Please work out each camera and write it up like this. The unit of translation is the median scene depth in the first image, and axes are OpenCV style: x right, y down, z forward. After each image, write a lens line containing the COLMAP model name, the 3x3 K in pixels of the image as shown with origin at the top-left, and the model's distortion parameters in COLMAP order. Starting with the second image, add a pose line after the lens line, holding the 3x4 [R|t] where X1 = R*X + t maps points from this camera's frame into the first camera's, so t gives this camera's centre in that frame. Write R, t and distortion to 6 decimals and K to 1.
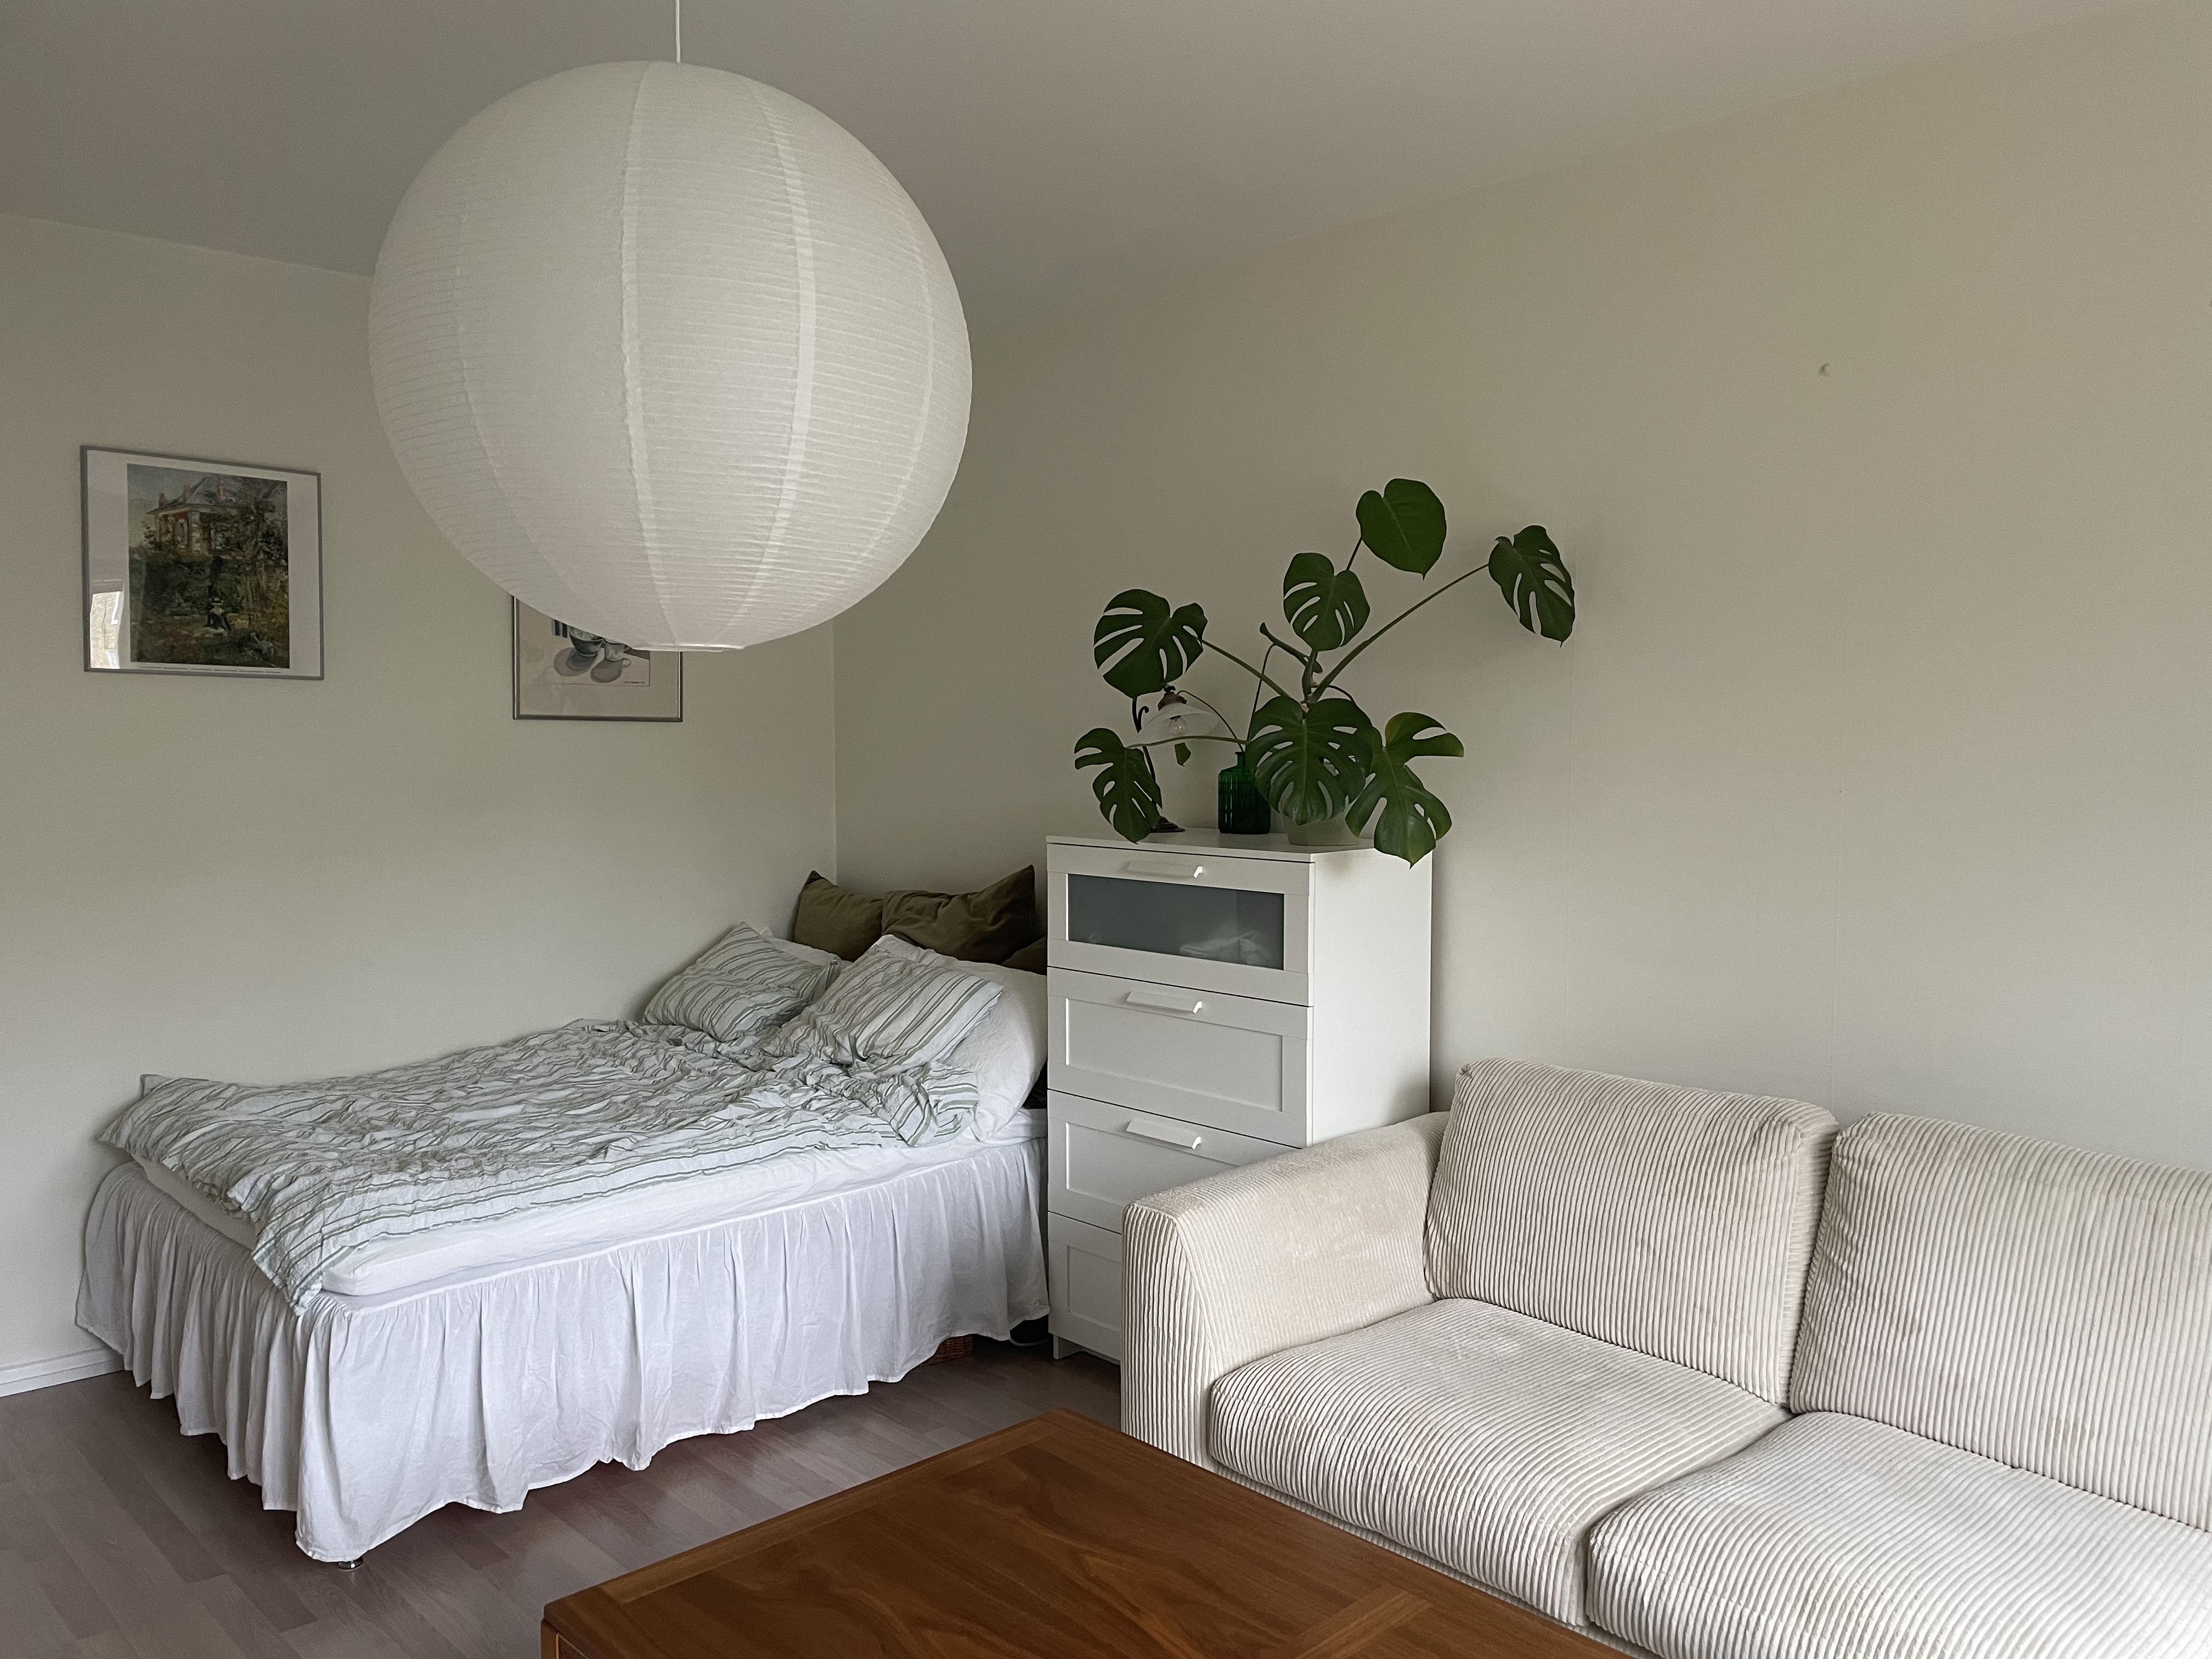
lens RADIAL K [[1687.6, 0, 1105.2], [0, 1687.6, 828.9], [0, 0, 1]] dist [0.045577, -0.006679]
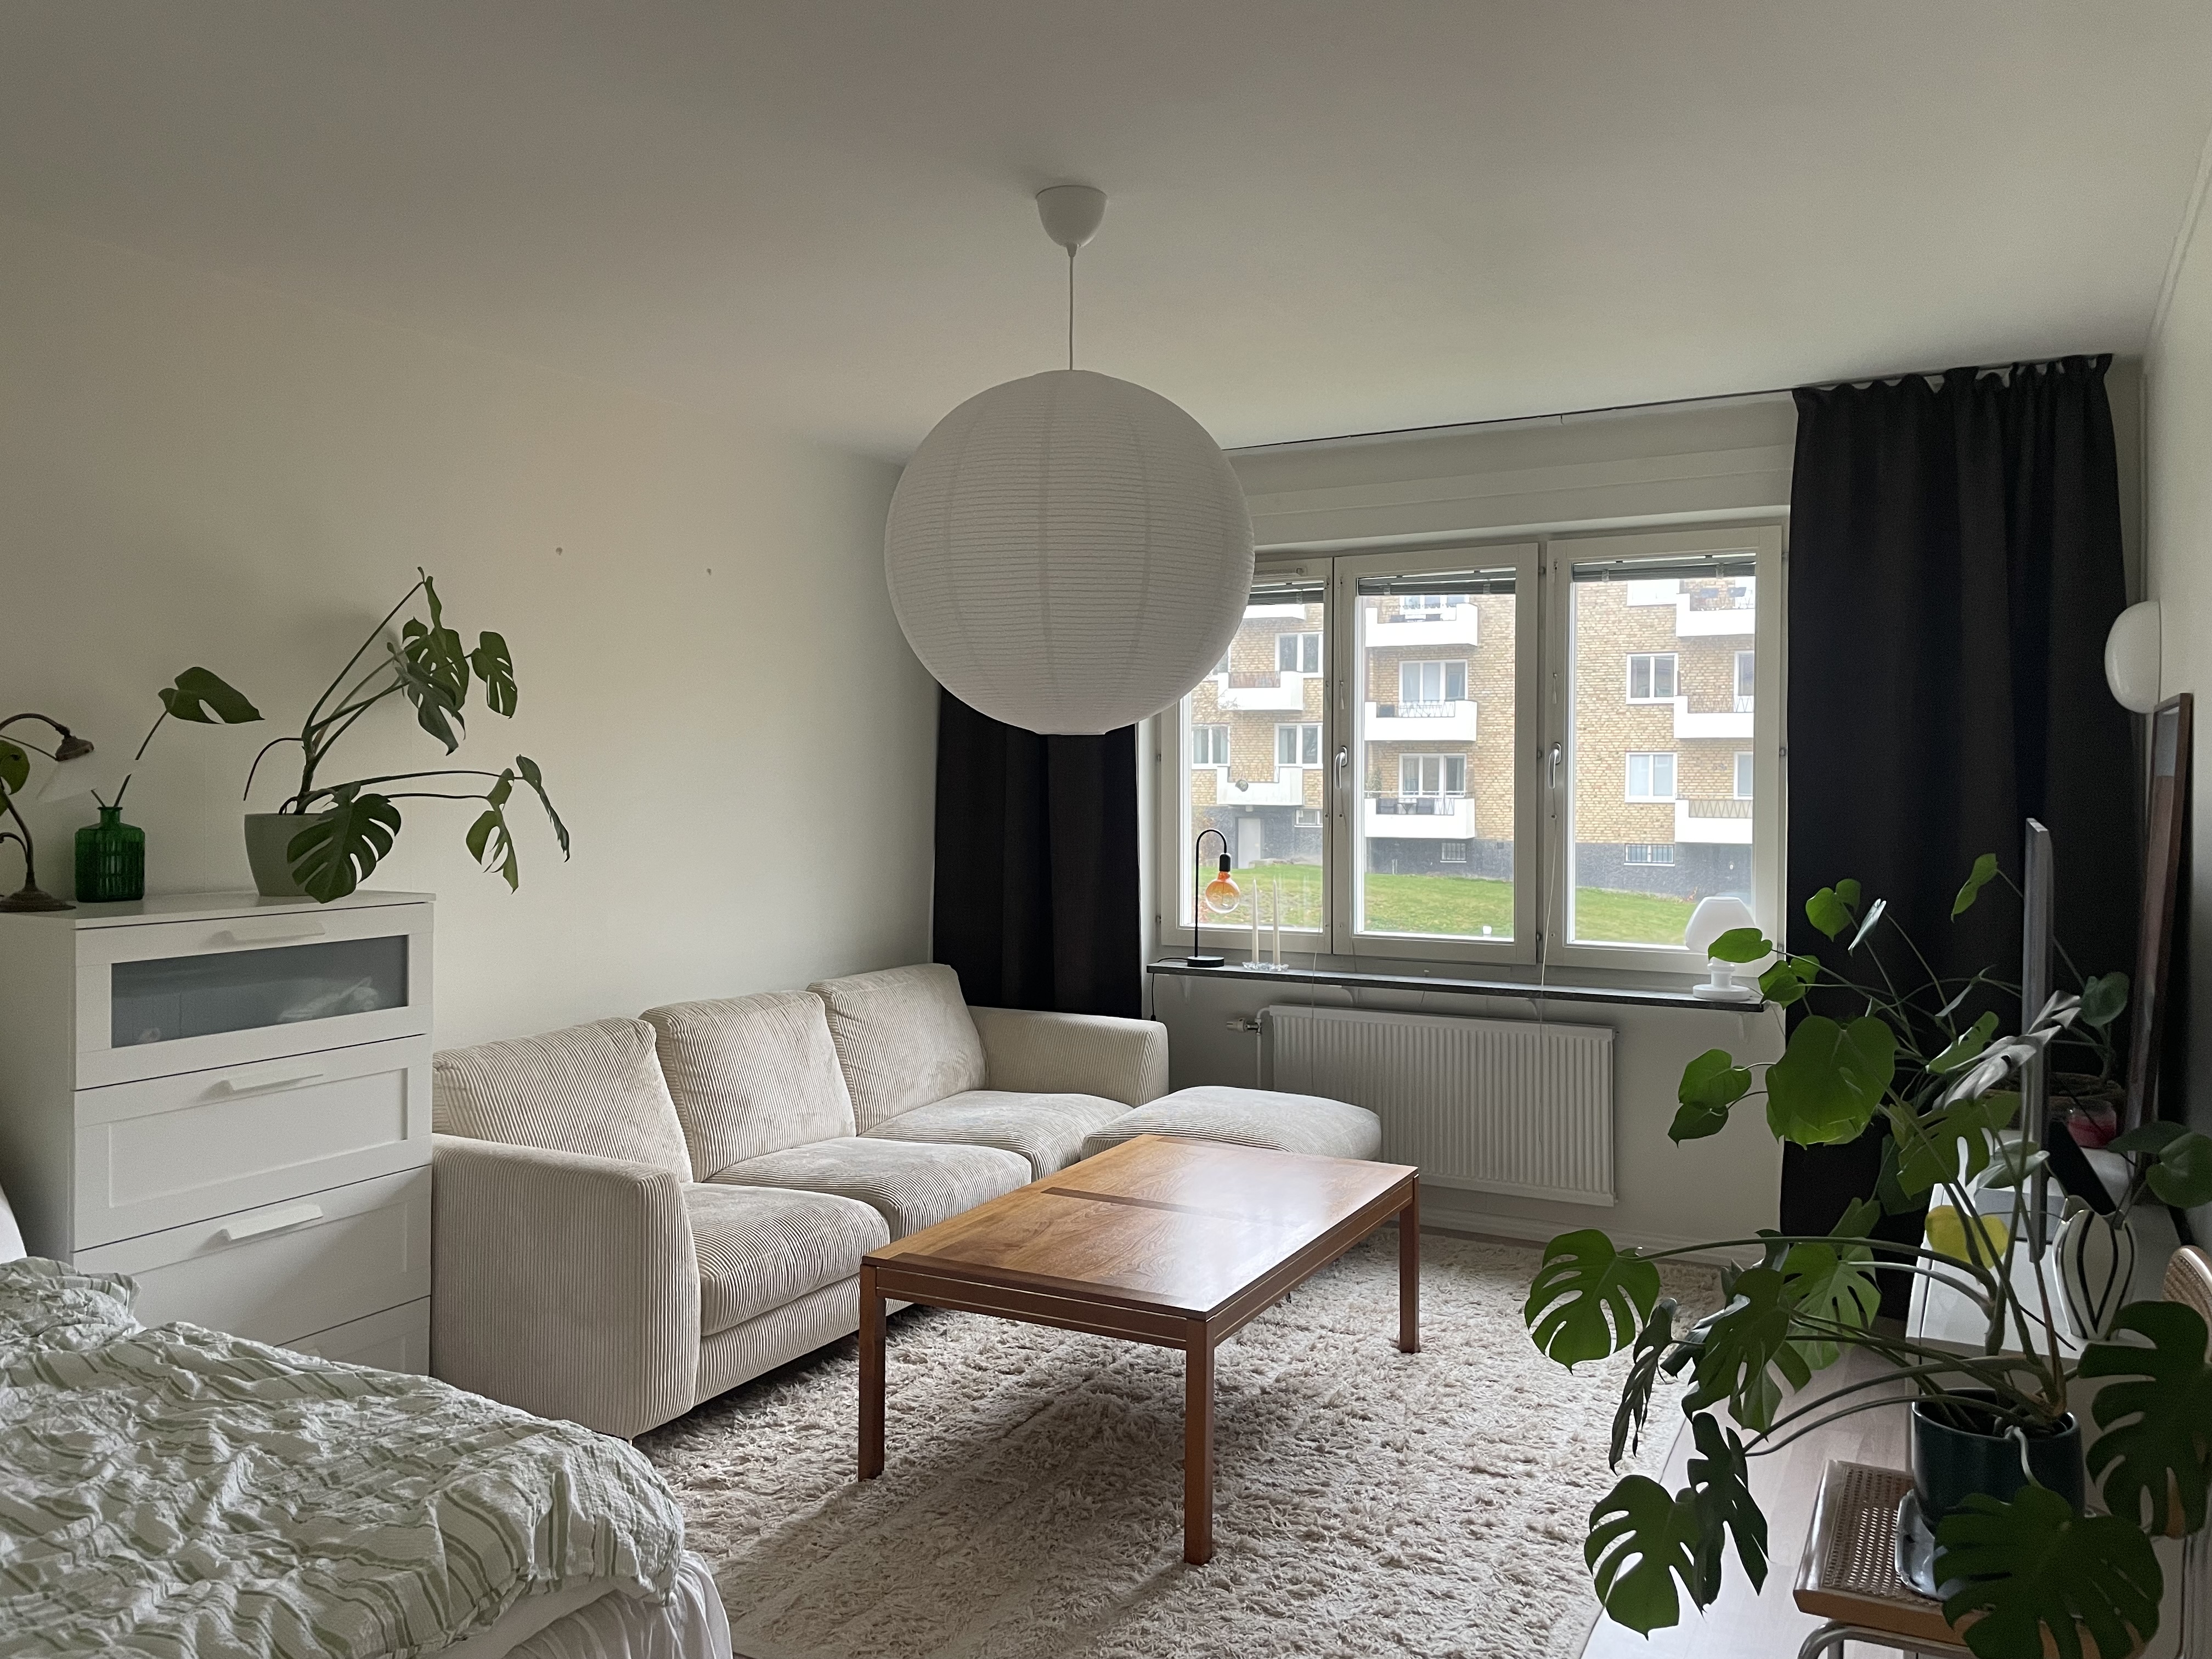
lens RADIAL K [[1687.6, 0, 1104.9], [0, 1687.6, 824.0], [0, 0, 1]] dist [0.045577, -0.006679]
pose [[-0.338245, -0.030507, 0.940563, -1.023601], [0.045187, 0.997795, 0.048614, -0.062500], [-0.939972, 0.058944, -0.336121, 0.908798]]
